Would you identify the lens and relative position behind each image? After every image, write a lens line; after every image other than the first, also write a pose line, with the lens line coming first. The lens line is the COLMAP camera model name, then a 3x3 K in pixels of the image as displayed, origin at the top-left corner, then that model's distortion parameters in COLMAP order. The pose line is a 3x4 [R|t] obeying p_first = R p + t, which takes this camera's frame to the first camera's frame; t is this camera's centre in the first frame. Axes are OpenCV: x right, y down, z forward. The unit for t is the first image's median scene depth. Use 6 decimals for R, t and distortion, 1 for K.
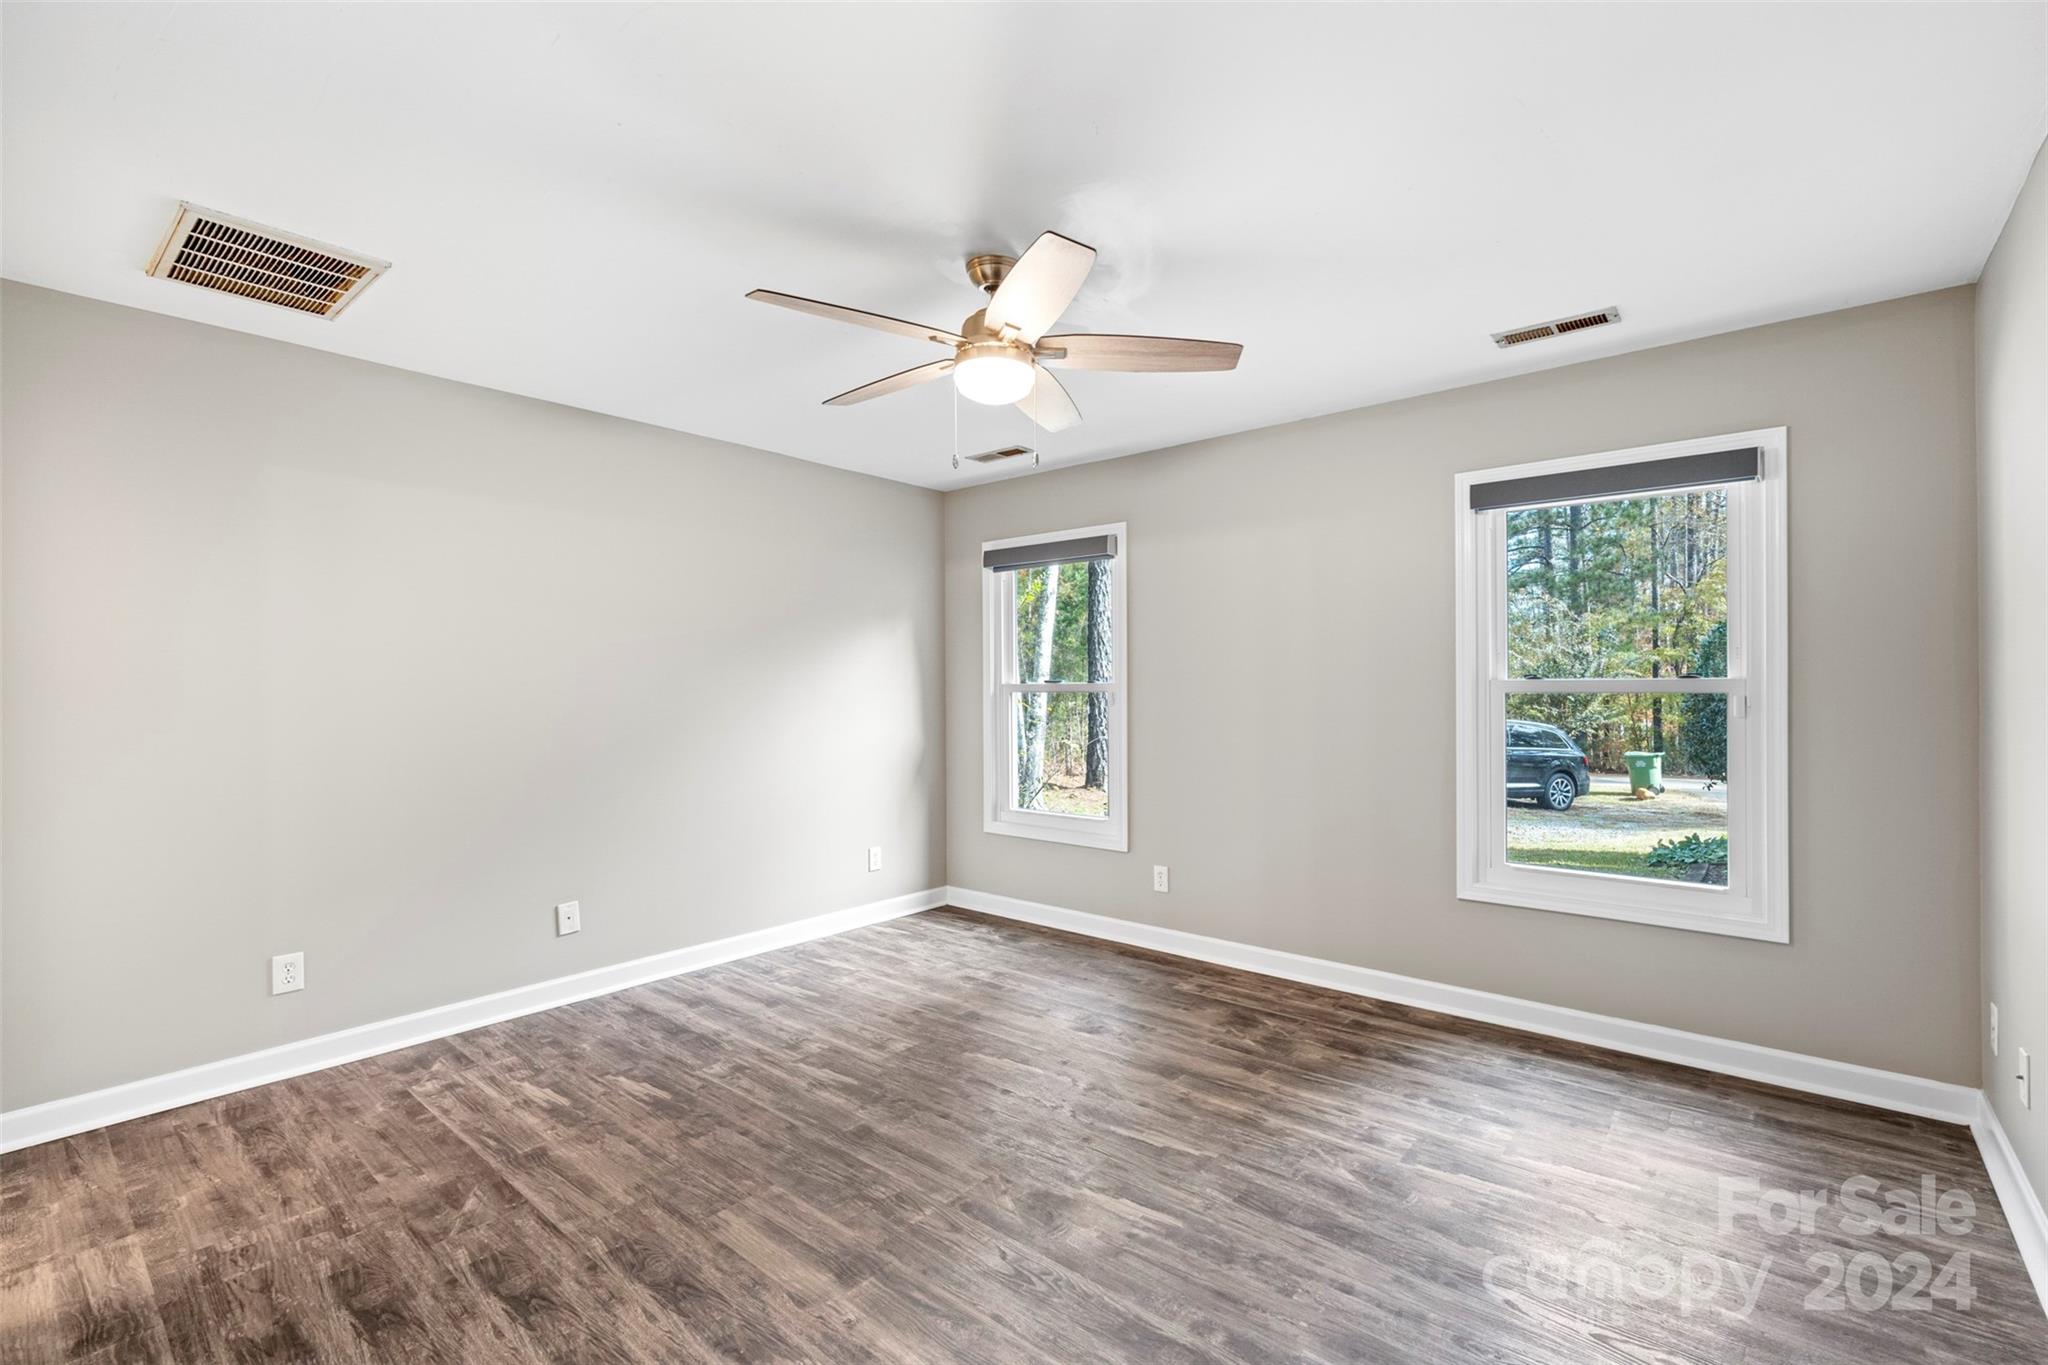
lens RADIAL K [[900.5, 0, 1025.8], [0, 900.5, 682.6], [0, 0, 1]] dist [-0.002084, -0.000380]
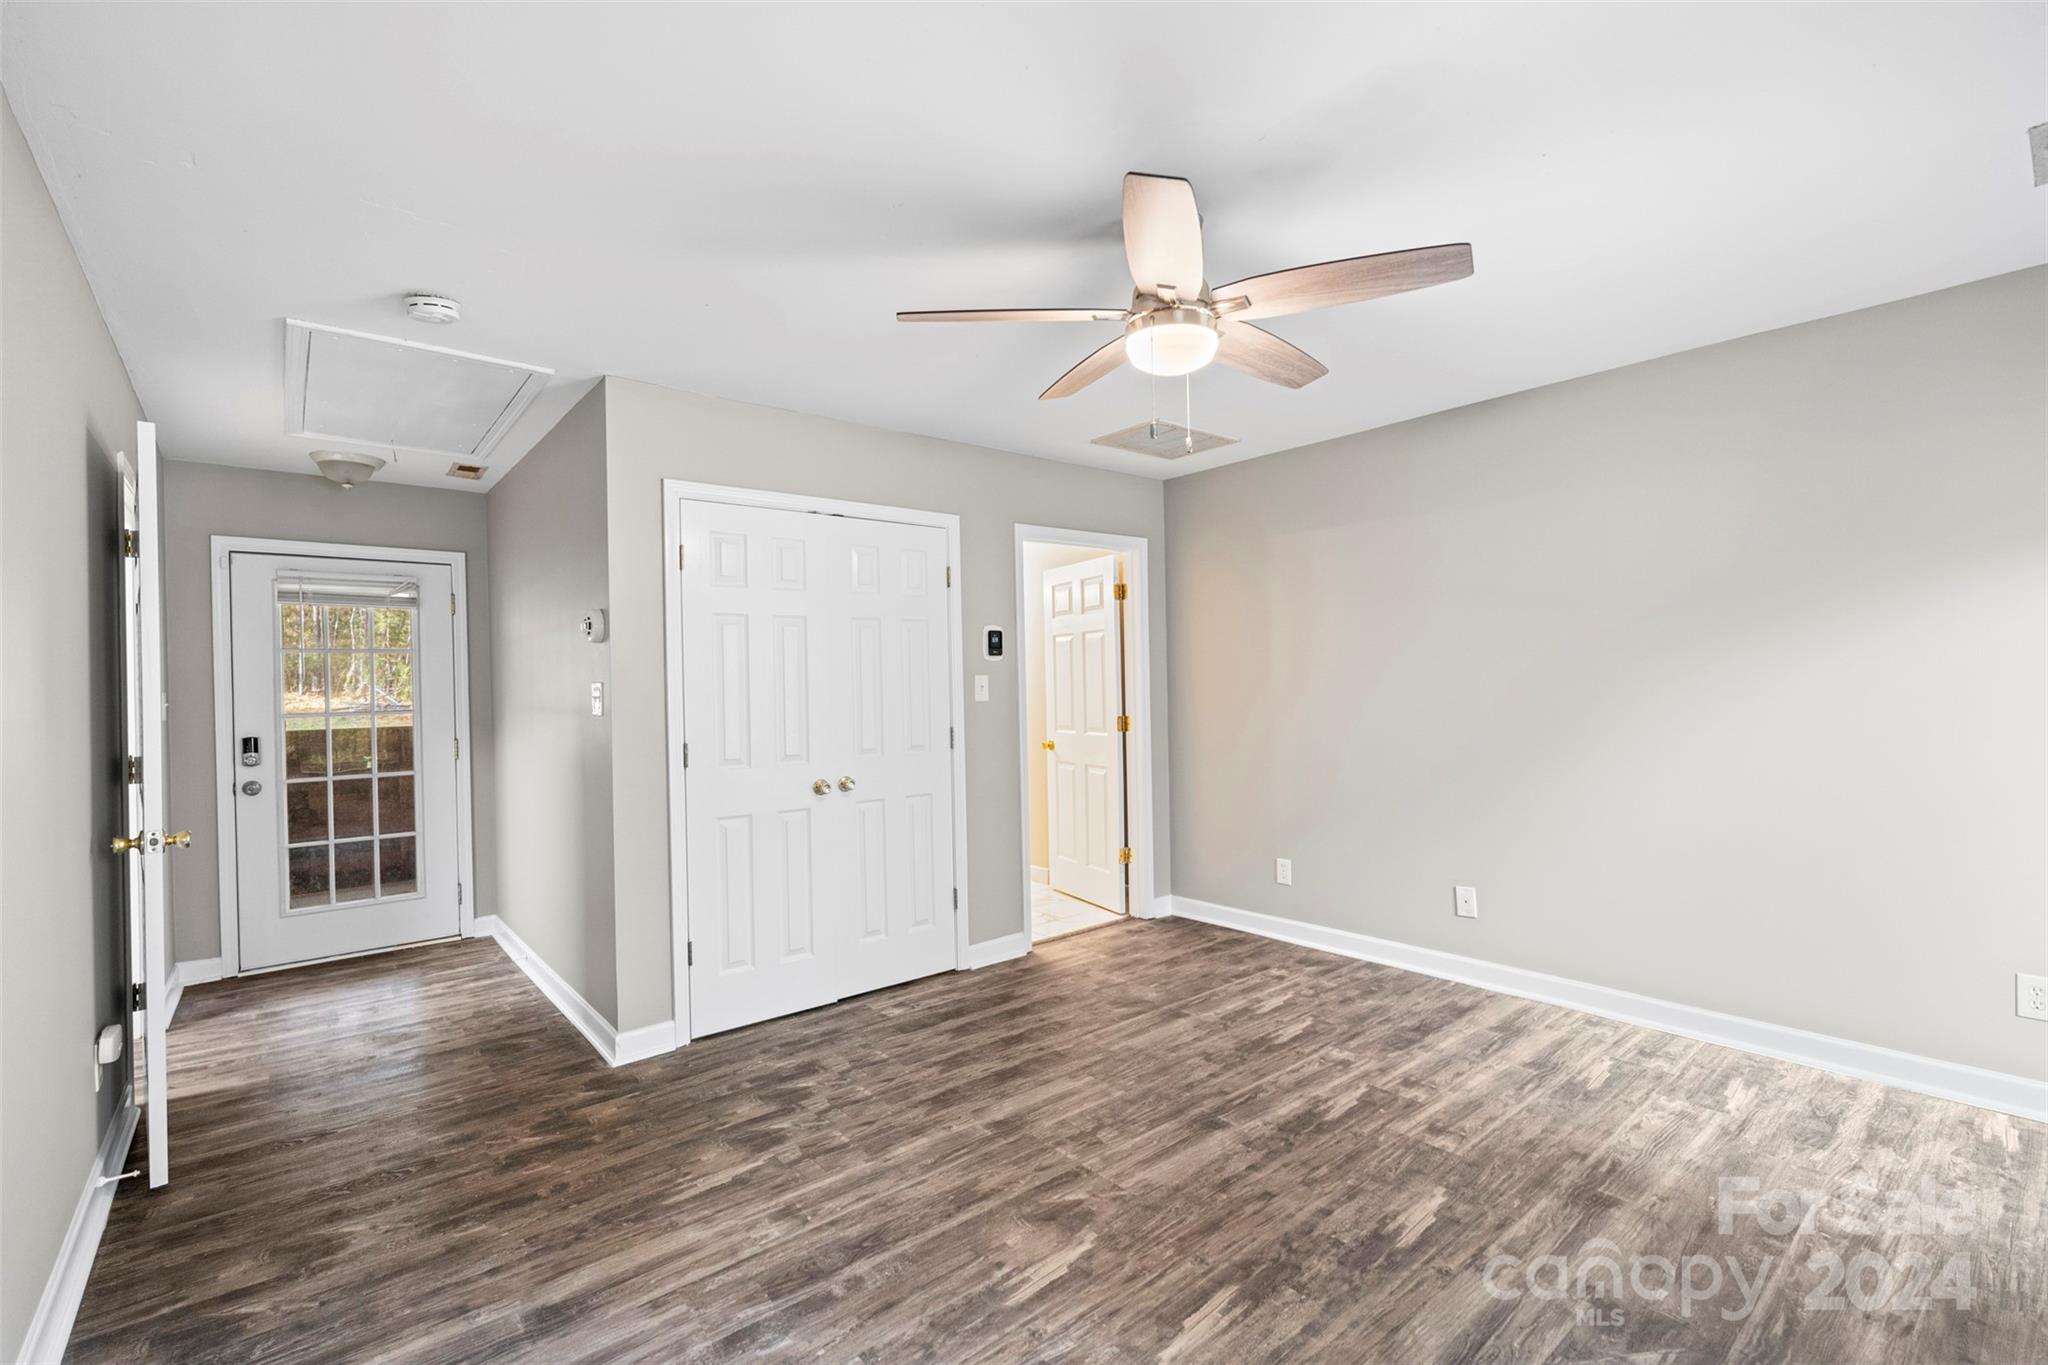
lens RADIAL K [[900.5, 0, 1025.8], [0, 900.5, 682.6], [0, 0, 1]] dist [-0.002084, -0.000380]
pose [[-0.172898, 0.004564, -0.984929, 0.741020], [0.023926, 0.999714, 0.000433, -0.004164], [0.984649, -0.023491, -0.172958, 0.848733]]
